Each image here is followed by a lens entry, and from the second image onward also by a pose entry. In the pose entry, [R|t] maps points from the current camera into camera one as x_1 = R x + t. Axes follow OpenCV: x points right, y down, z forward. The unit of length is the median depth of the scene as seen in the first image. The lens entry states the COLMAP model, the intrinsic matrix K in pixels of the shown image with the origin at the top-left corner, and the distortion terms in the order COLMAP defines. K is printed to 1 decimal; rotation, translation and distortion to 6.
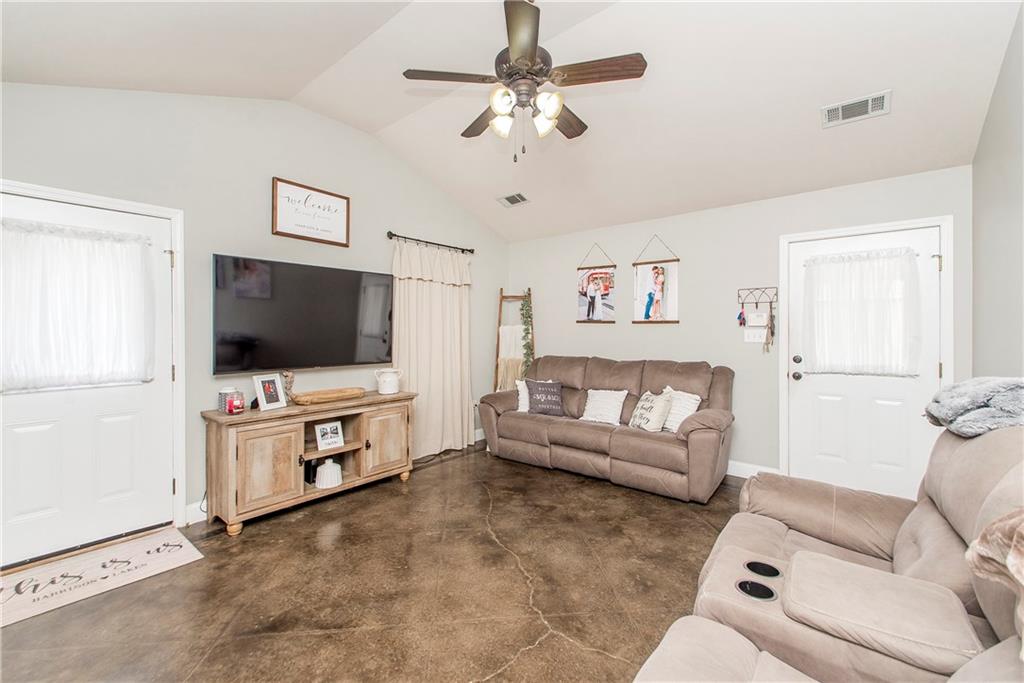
lens RADIAL K [[464.8, 0, 510.1], [0, 464.8, 336.2], [0, 0, 1]] dist [0.002087, 0.000067]
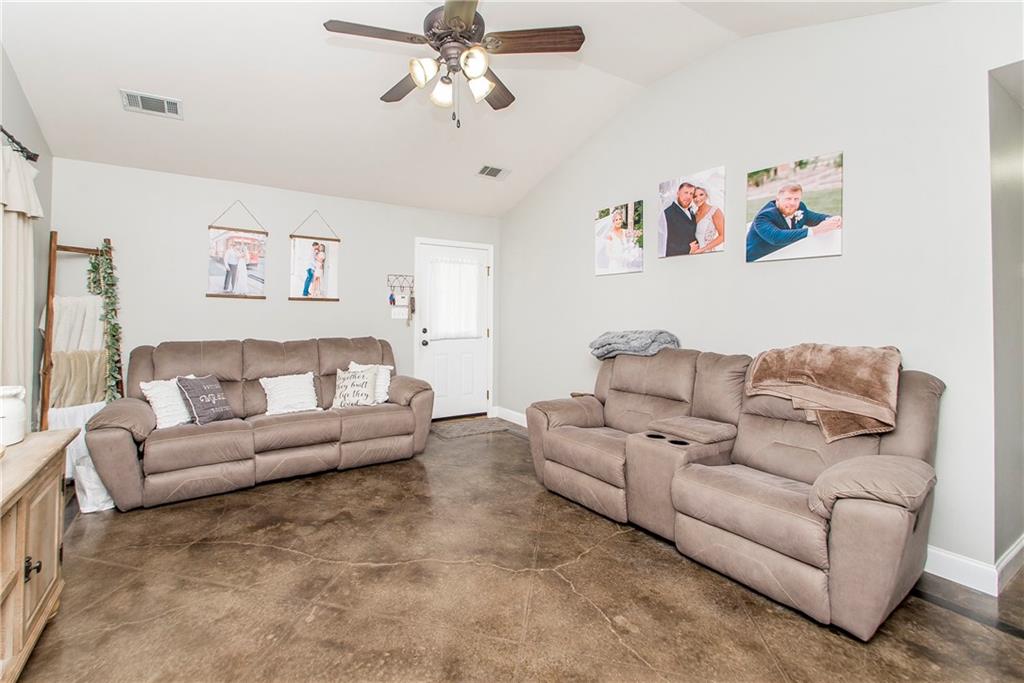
lens RADIAL K [[423.0, 0, 508.6], [0, 423.0, 309.3], [0, 0, 1]] dist [-0.000266, -0.000186]
pose [[0.286050, 0.009445, 0.958168, -0.519081], [0.003912, 0.999932, -0.011025, 0.002269], [-0.958207, 0.006902, 0.285993, 0.441799]]
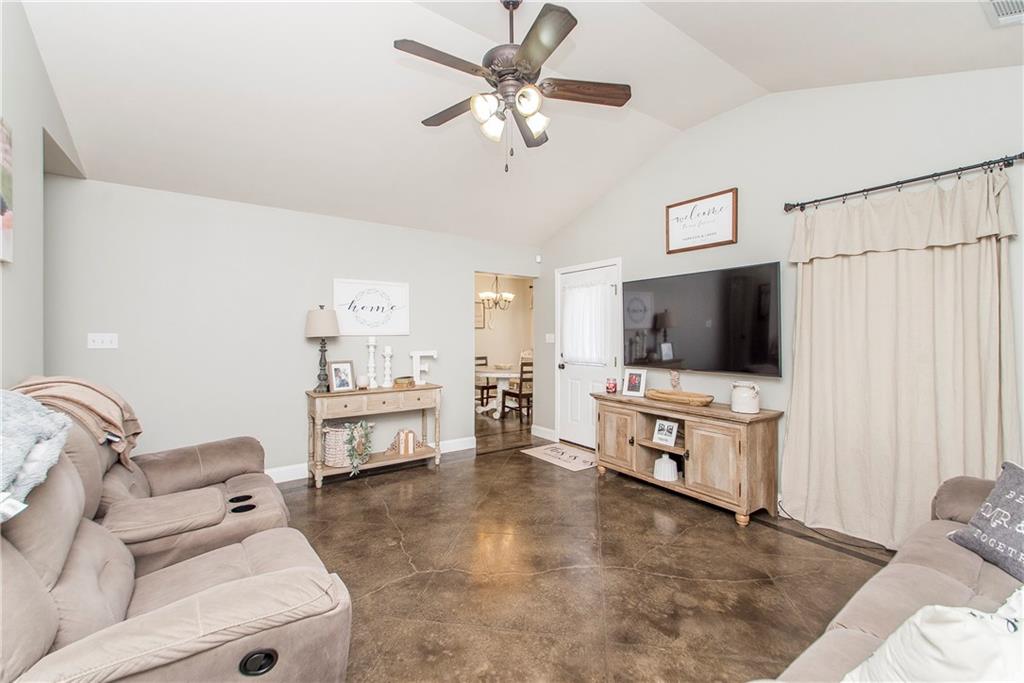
lens RADIAL K [[444.6, 0, 512.0], [0, 444.6, 341.5], [0, 0, 1]] dist [0.002011, 0.000074]
pose [[-0.322266, 0.018638, -0.946466, 0.629877], [-0.009883, 0.999685, 0.023051, -0.016130], [0.946598, 0.016782, -0.321980, 0.894013]]
